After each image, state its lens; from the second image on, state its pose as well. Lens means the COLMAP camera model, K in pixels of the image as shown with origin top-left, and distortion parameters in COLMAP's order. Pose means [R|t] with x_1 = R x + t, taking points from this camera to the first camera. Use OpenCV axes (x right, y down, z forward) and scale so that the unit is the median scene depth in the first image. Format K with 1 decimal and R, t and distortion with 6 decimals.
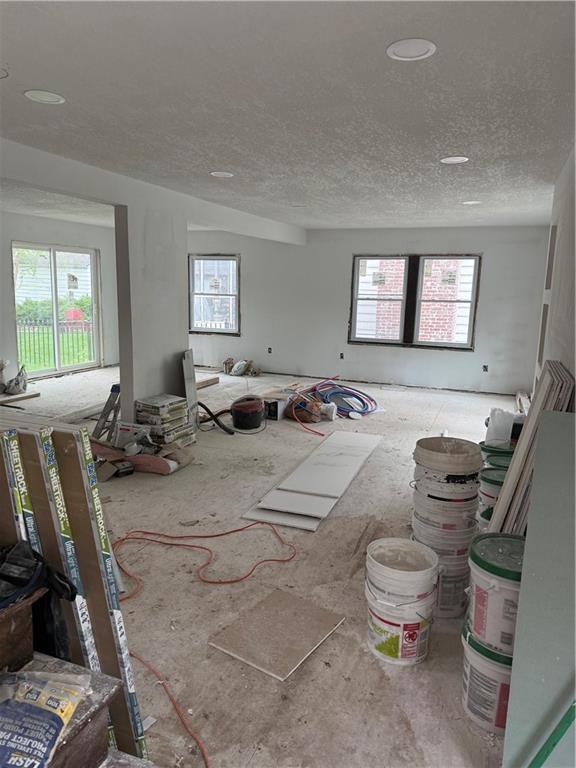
lens RADIAL K [[544.5, 0, 285.2], [0, 544.5, 387.0], [0, 0, 1]] dist [0.016187, -0.026293]
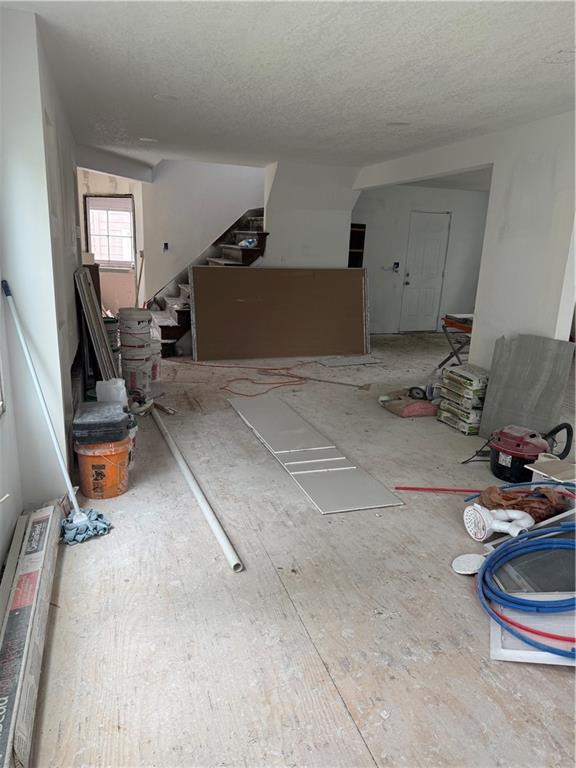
lens RADIAL K [[544.5, 0, 287.4], [0, 544.5, 384.7], [0, 0, 1]] dist [0.016187, -0.026293]
pose [[-0.783294, 0.104190, -0.612858, 0.901179], [-0.154564, 0.922255, 0.354338, -0.362585], [0.602130, 0.372277, -0.706292, 2.282985]]
